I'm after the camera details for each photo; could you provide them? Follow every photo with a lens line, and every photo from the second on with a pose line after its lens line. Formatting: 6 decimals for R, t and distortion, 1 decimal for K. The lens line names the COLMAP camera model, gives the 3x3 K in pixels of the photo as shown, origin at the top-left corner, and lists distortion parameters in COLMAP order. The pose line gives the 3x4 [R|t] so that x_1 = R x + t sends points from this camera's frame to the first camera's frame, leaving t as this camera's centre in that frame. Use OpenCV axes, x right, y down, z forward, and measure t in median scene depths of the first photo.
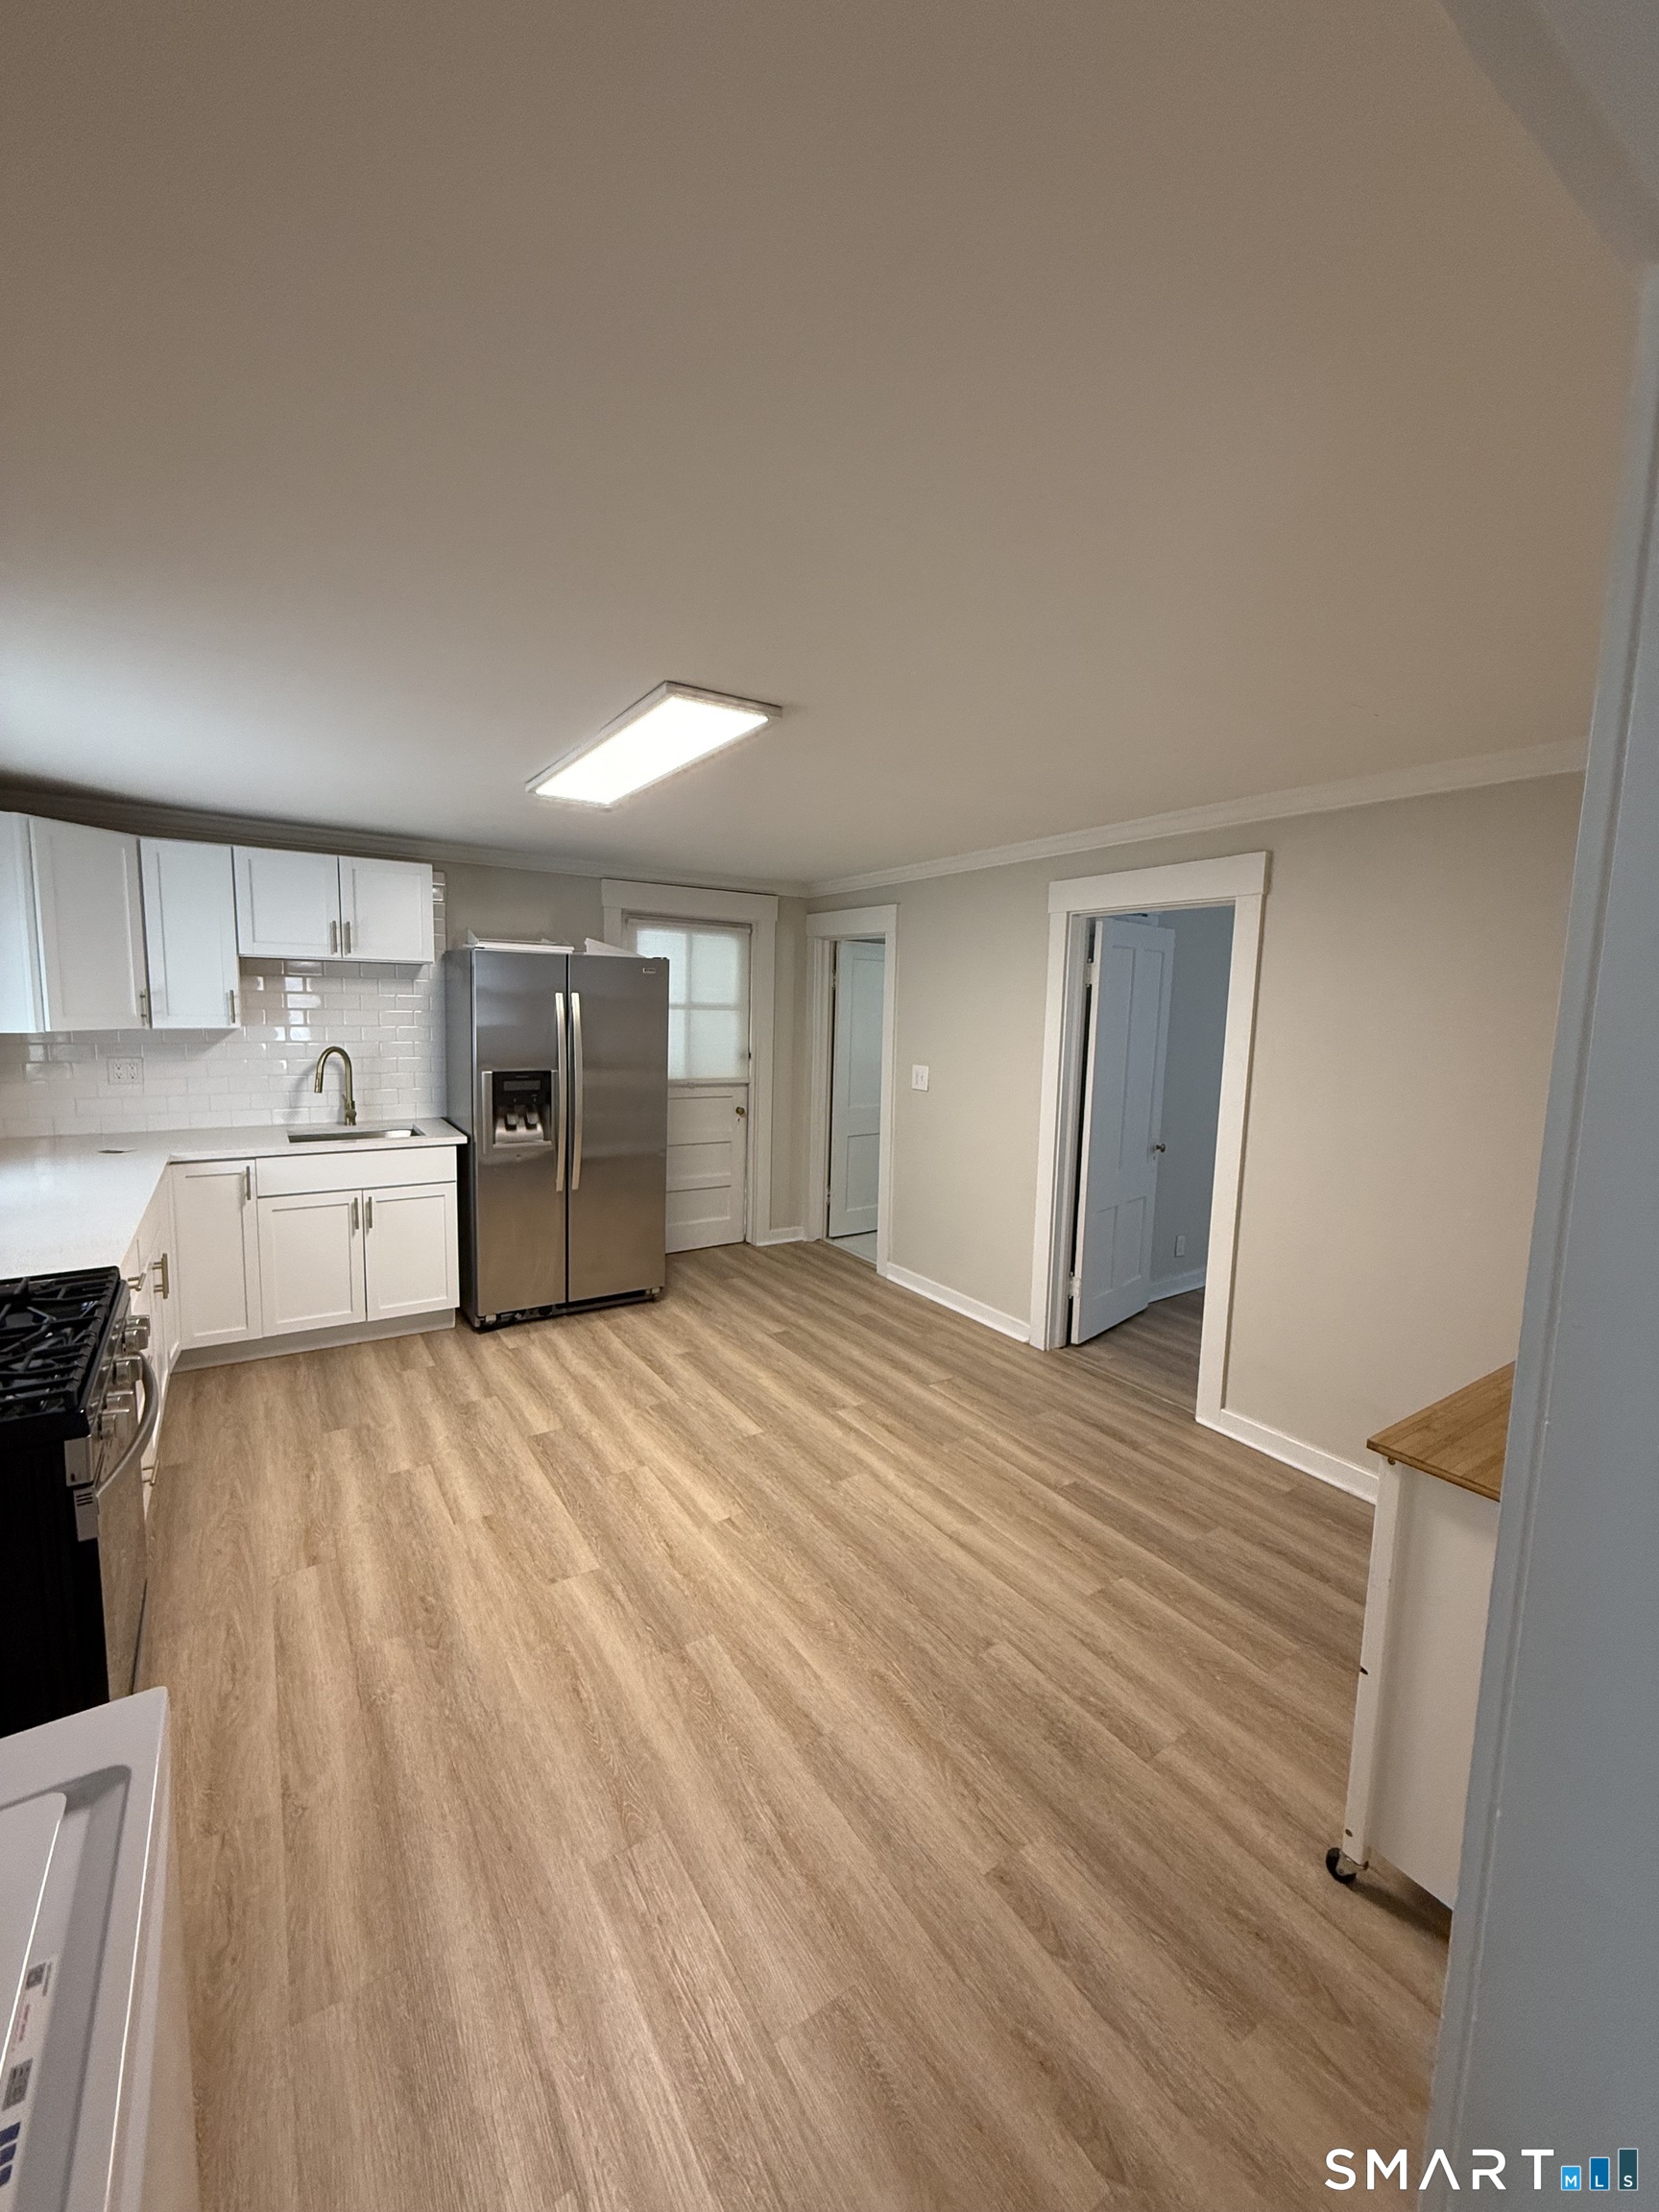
lens RADIAL K [[880.8, 0, 830.9], [0, 880.8, 1100.4], [0, 0, 1]] dist [0.001307, 0.000172]
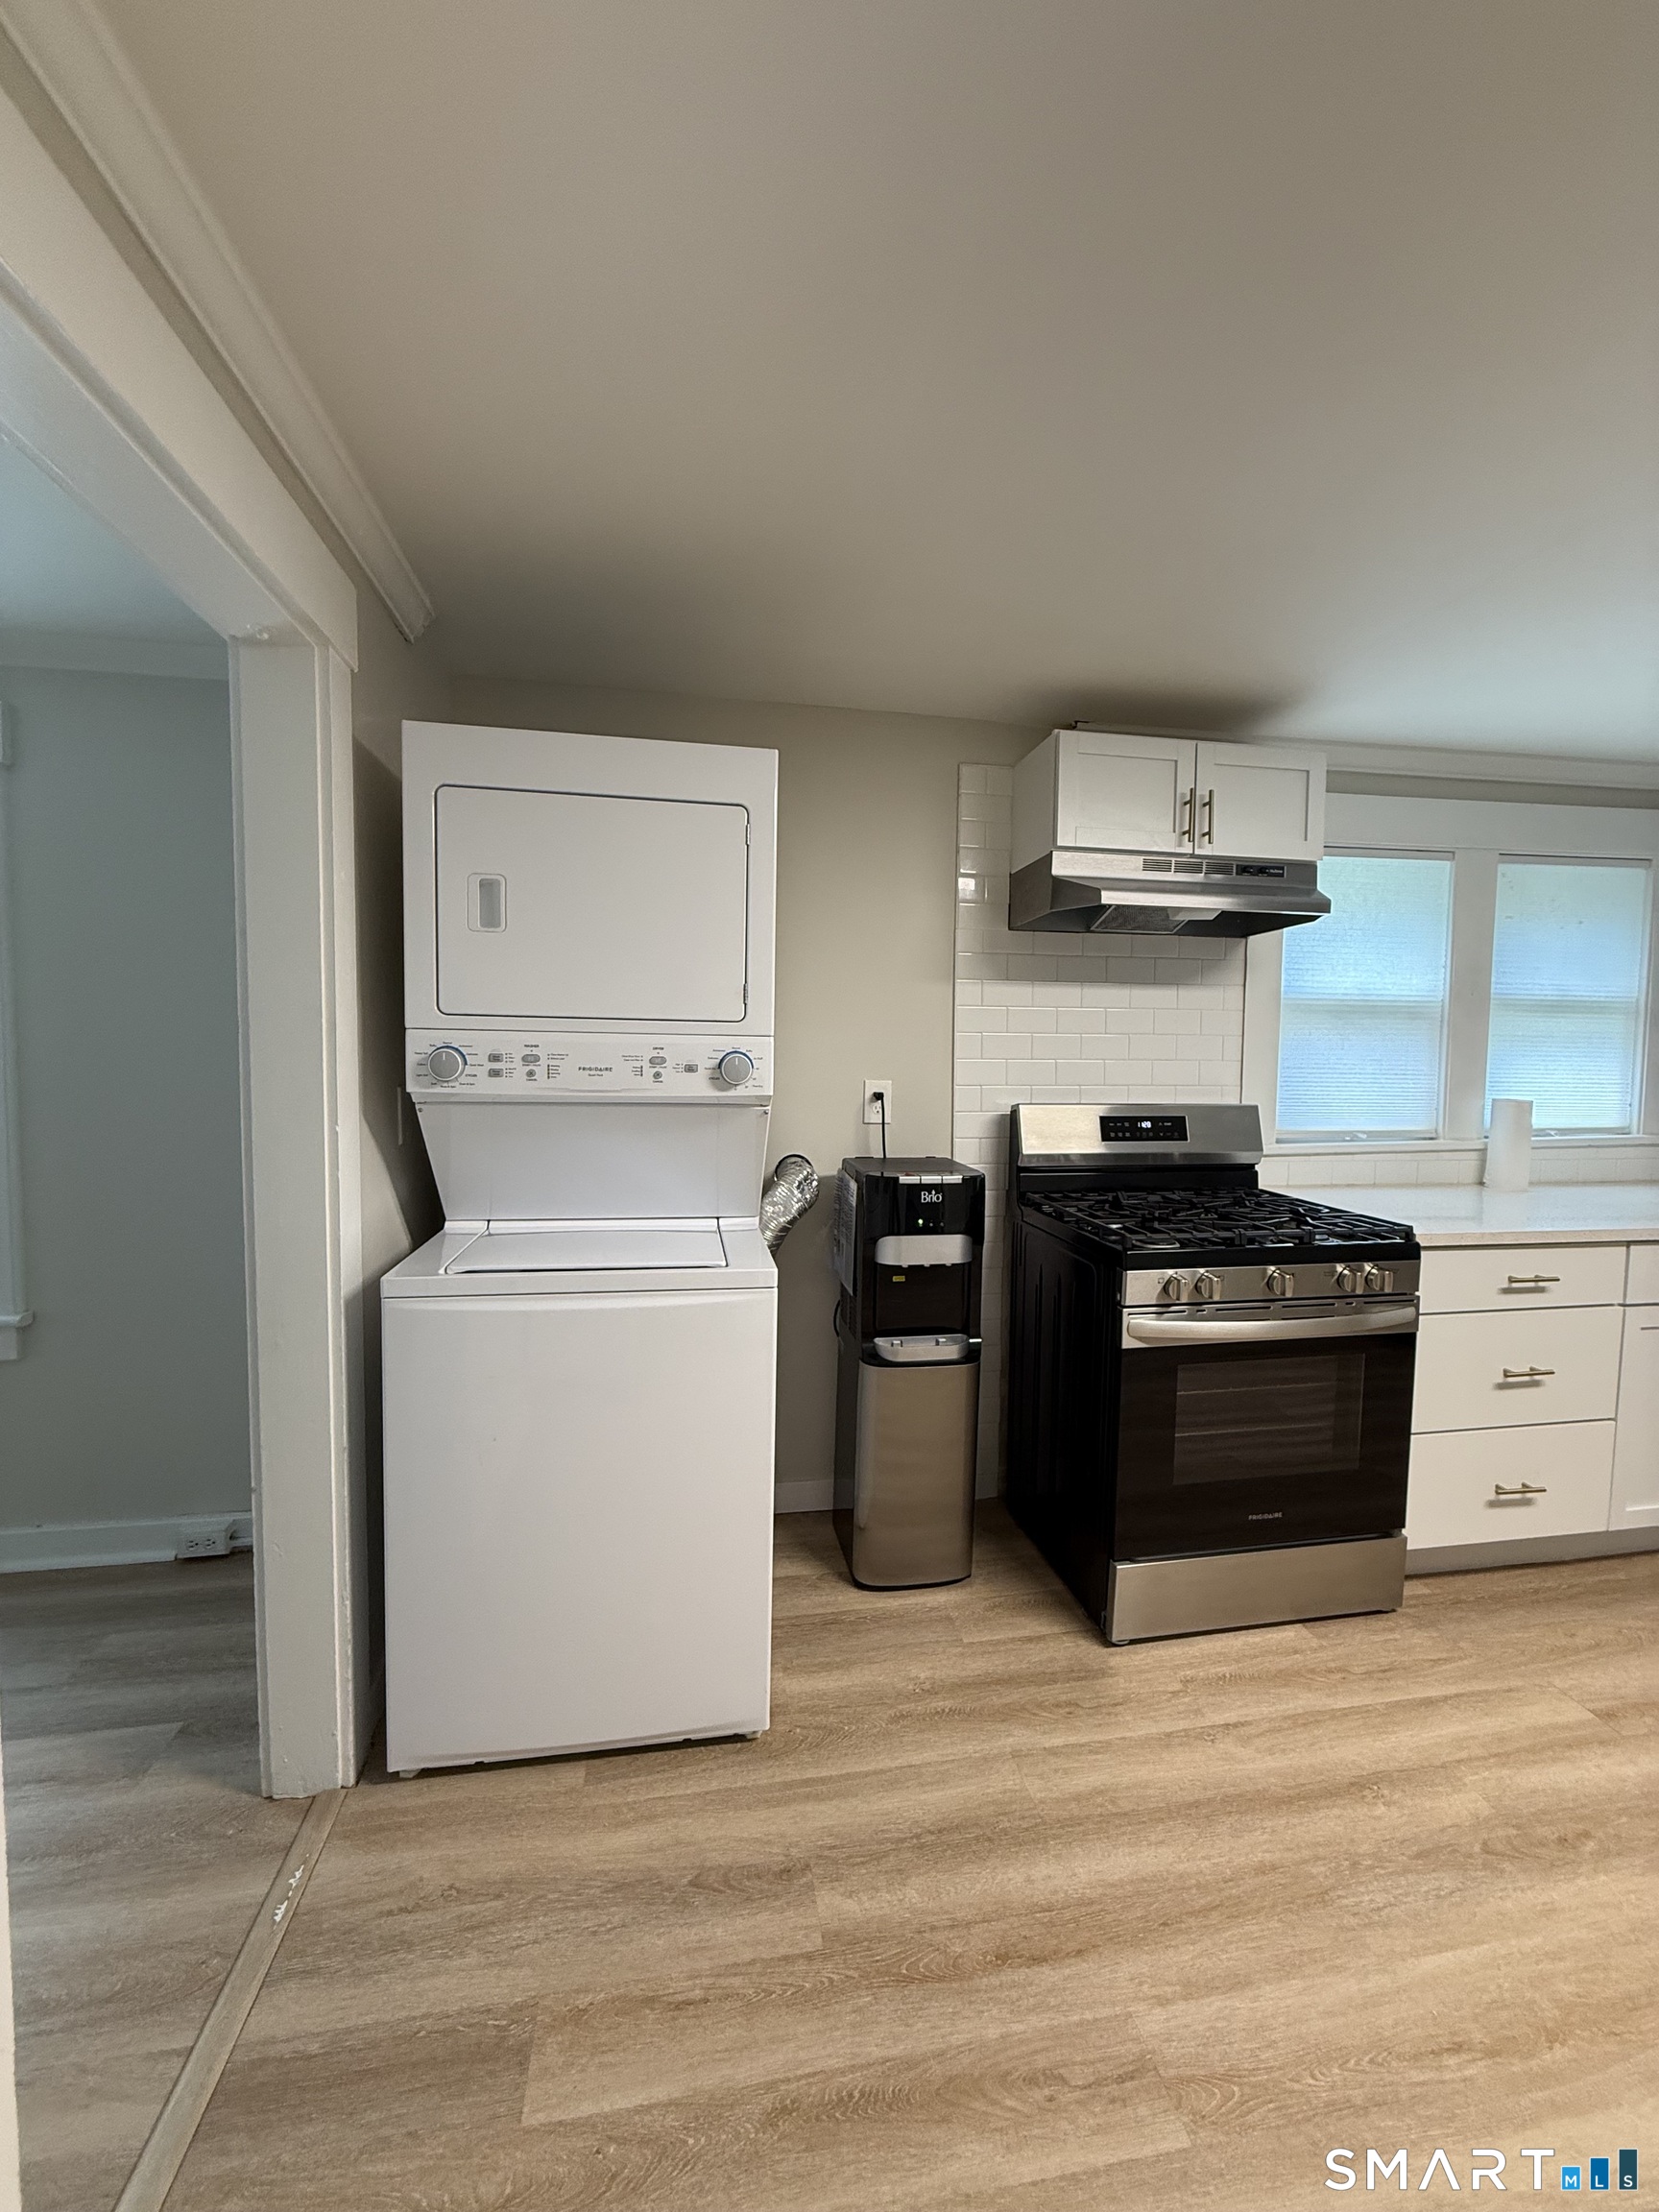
lens RADIAL K [[880.8, 0, 831.4], [0, 880.8, 1099.6], [0, 0, 1]] dist [0.001307, 0.000172]
pose [[-0.396452, 0.032074, -0.917495, 0.417504], [-0.129736, 0.987403, 0.090577, 0.032640], [0.908842, 0.154941, -0.387297, 0.756366]]
